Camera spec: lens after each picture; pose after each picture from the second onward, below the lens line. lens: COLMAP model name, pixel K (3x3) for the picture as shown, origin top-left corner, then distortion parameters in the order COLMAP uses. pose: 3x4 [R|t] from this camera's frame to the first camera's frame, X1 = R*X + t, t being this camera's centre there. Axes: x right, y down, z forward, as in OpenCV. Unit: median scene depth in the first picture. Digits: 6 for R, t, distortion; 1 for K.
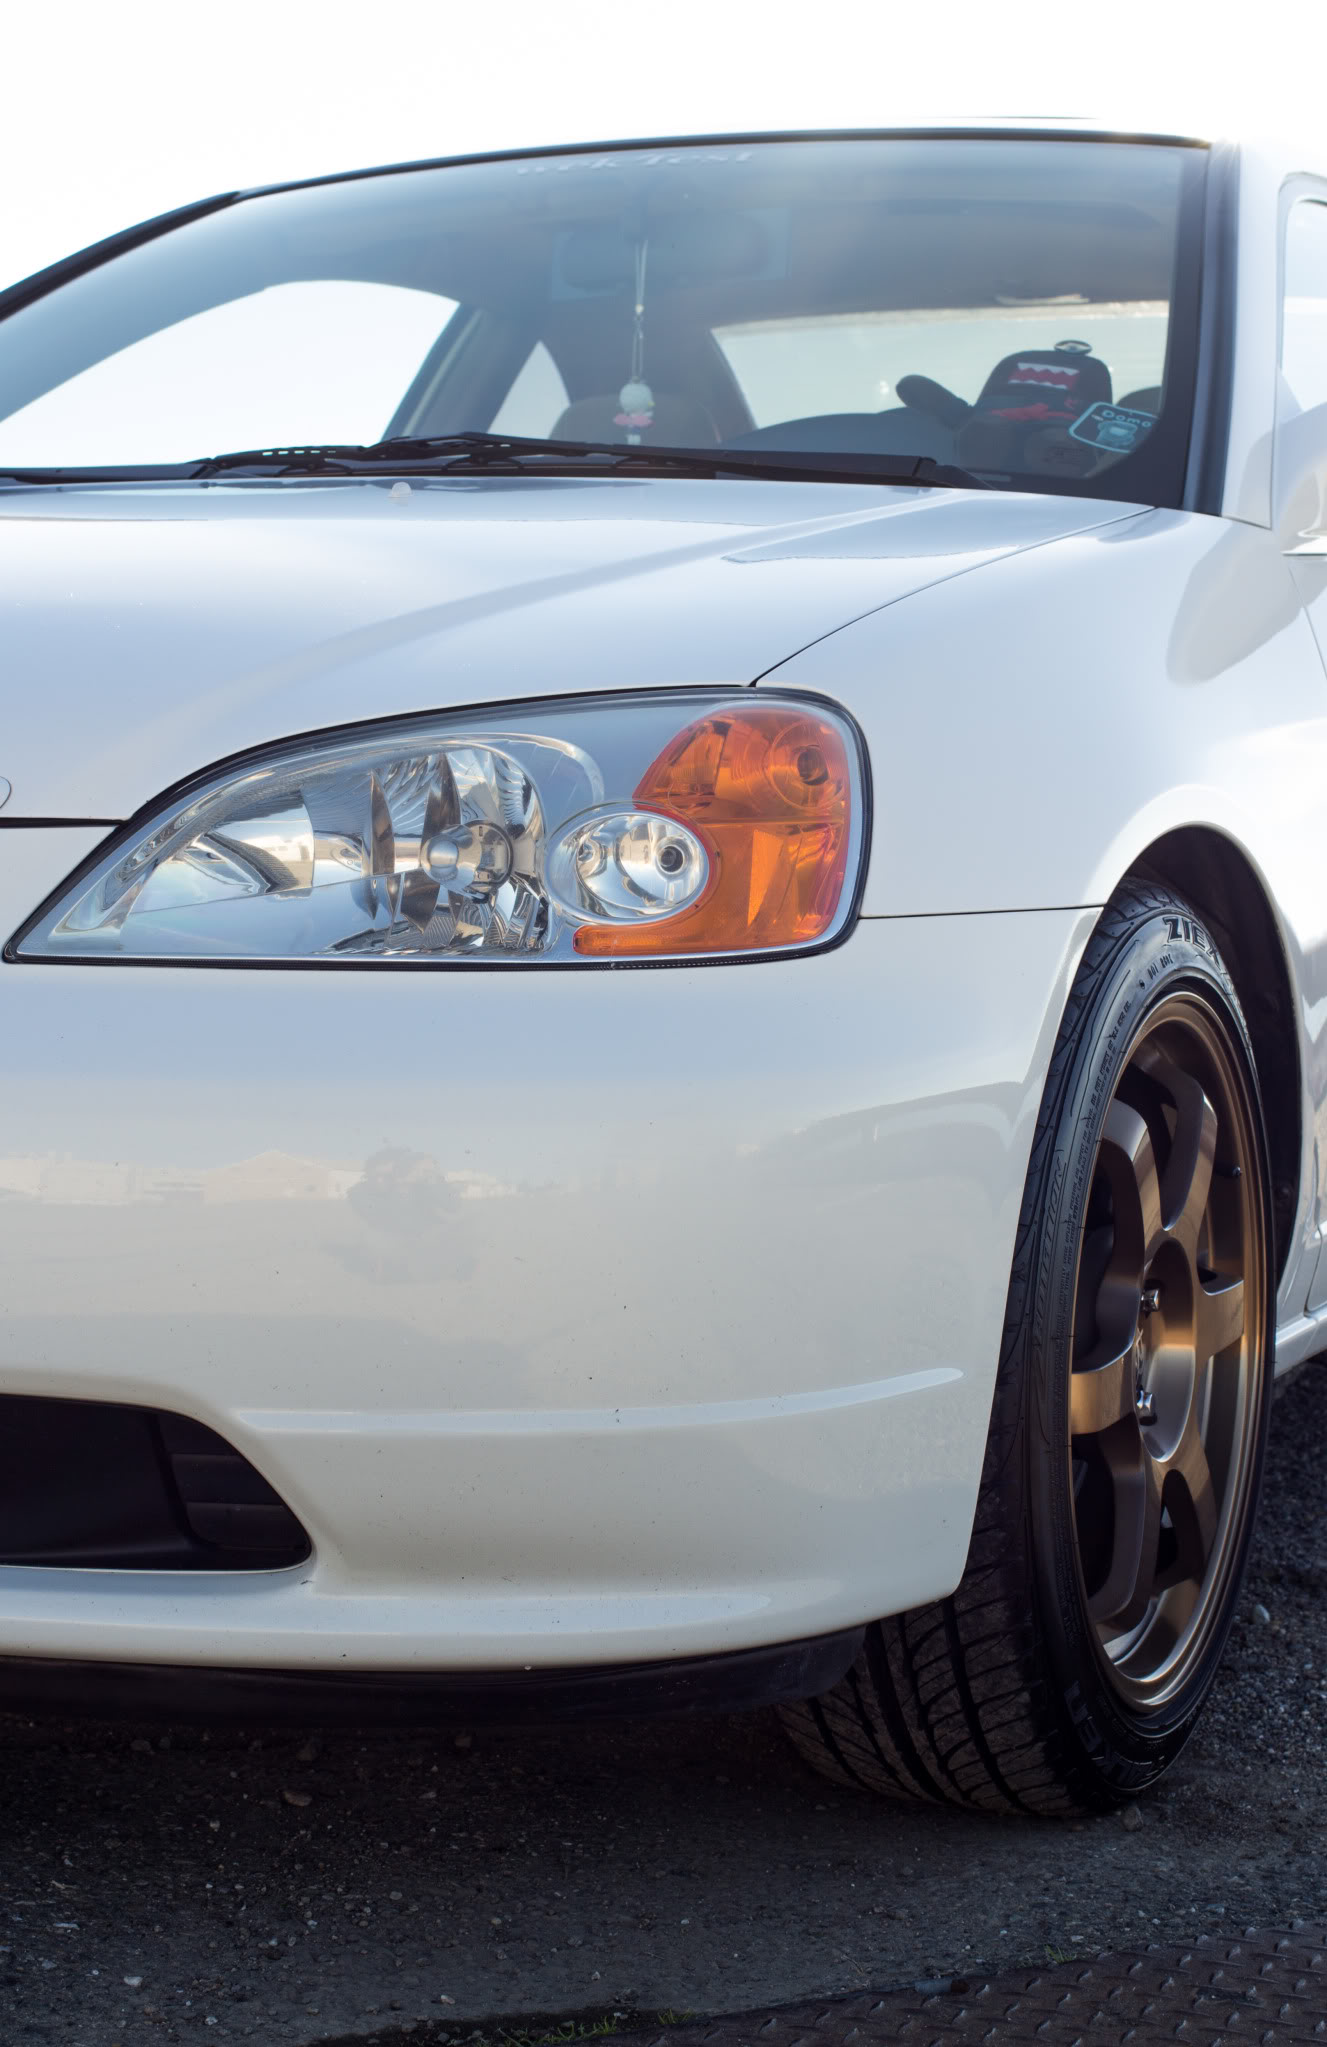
lens RADIAL K [[3904.1, 0, 663.5], [0, 3904.1, 1023.5], [0, 0, 1]] dist [-0.001398, -0.118941]
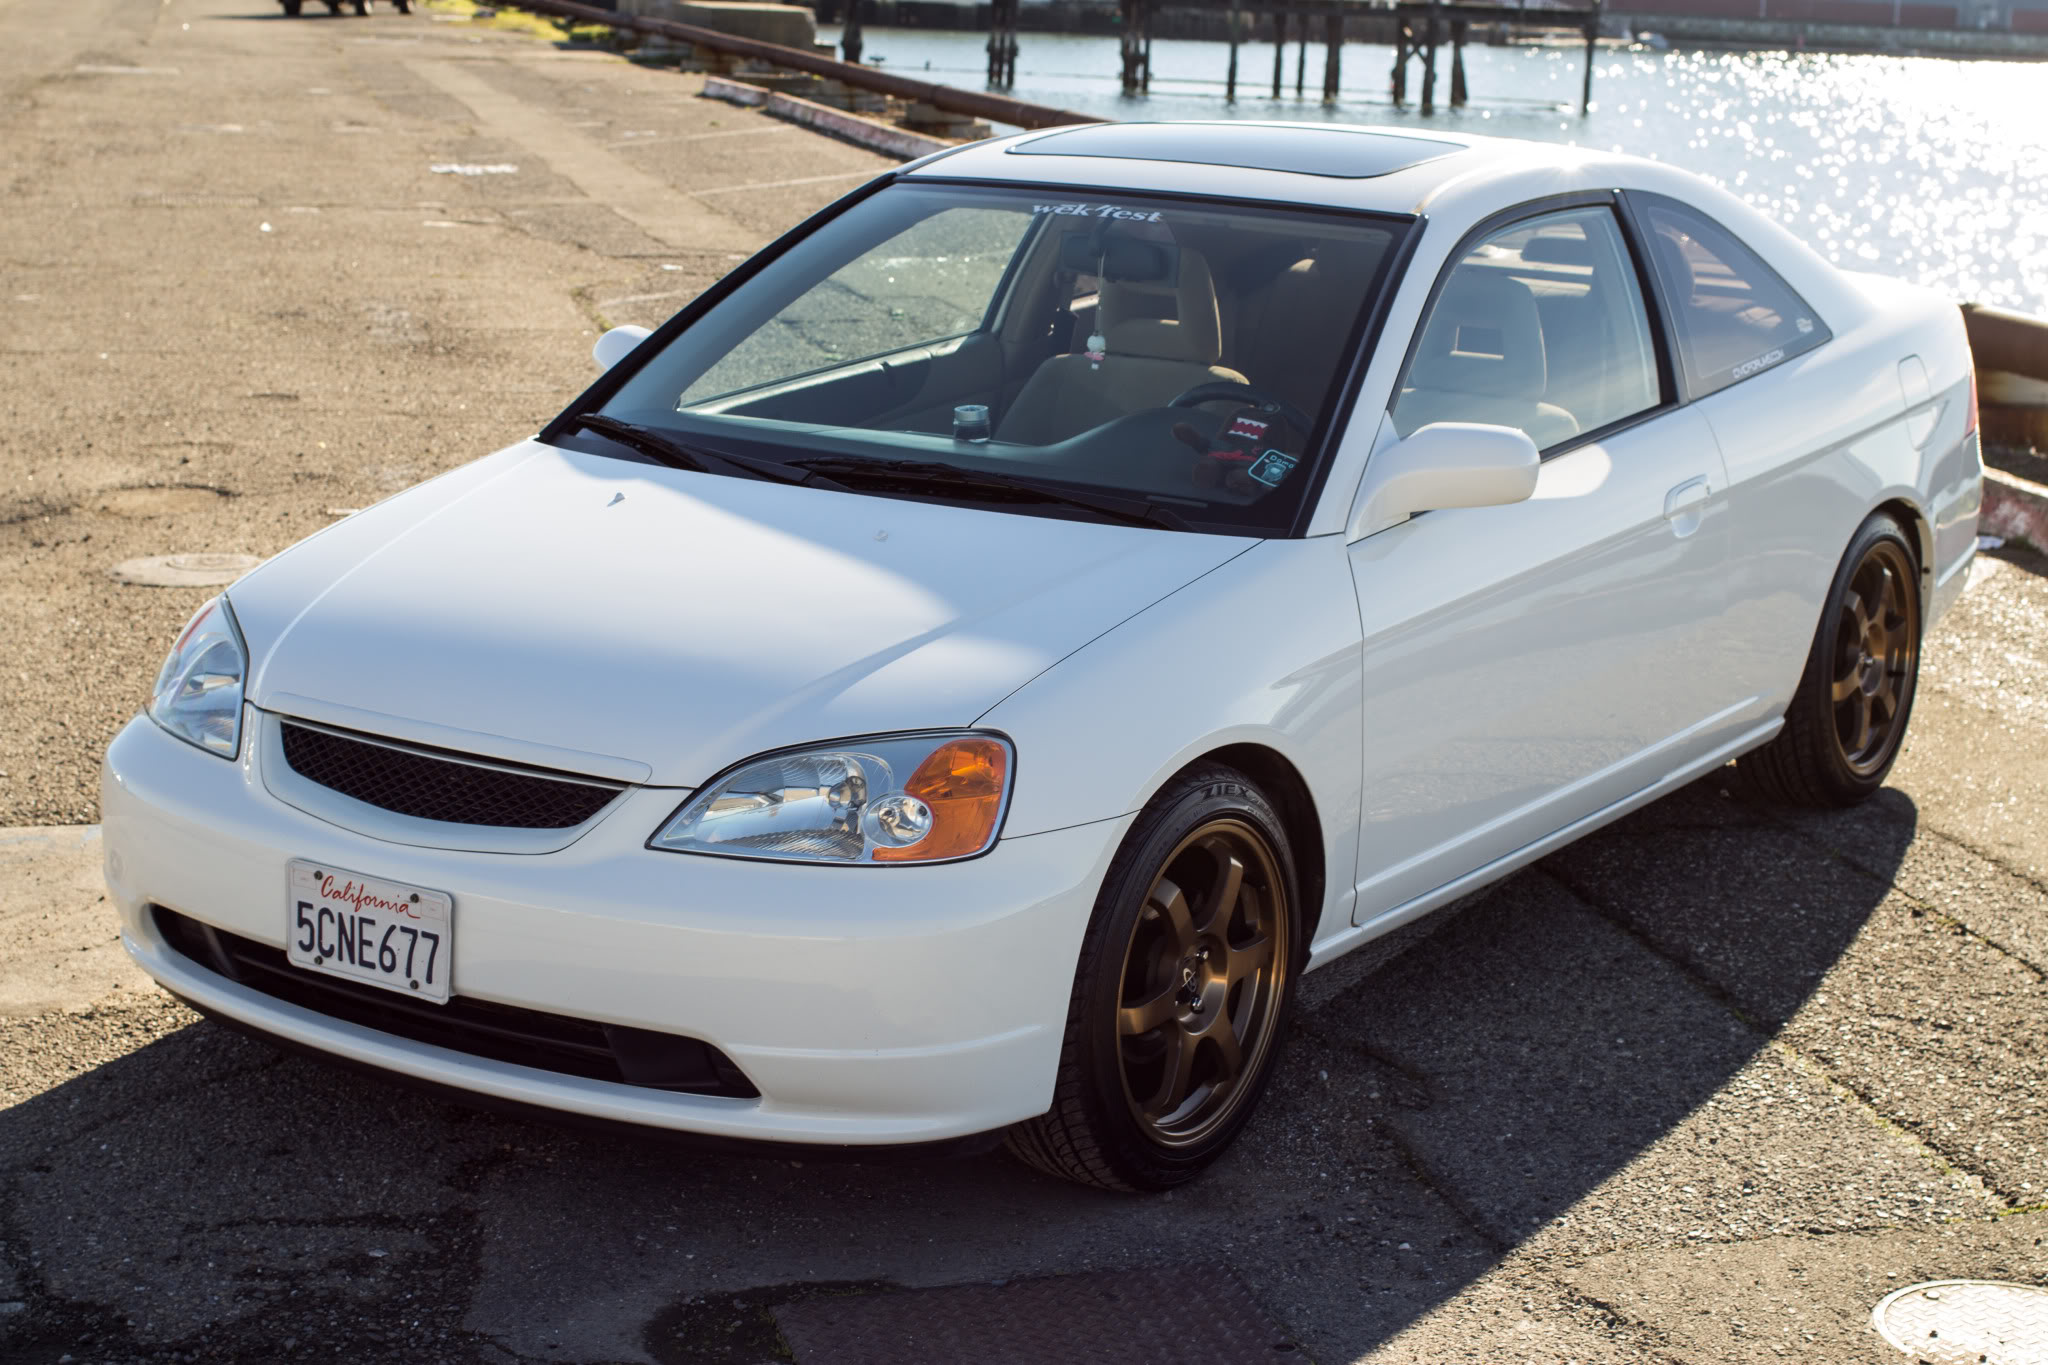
lens RADIAL K [[3747.9, 0, 1024.0], [0, 3747.9, 682.5], [0, 0, 1]] dist [-0.011102, -0.040800]
pose [[0.985811, 0.045242, -0.161645, 0.411418], [-0.021133, 0.988782, 0.147864, -0.440399], [0.166521, -0.142350, 0.975709, -1.157394]]
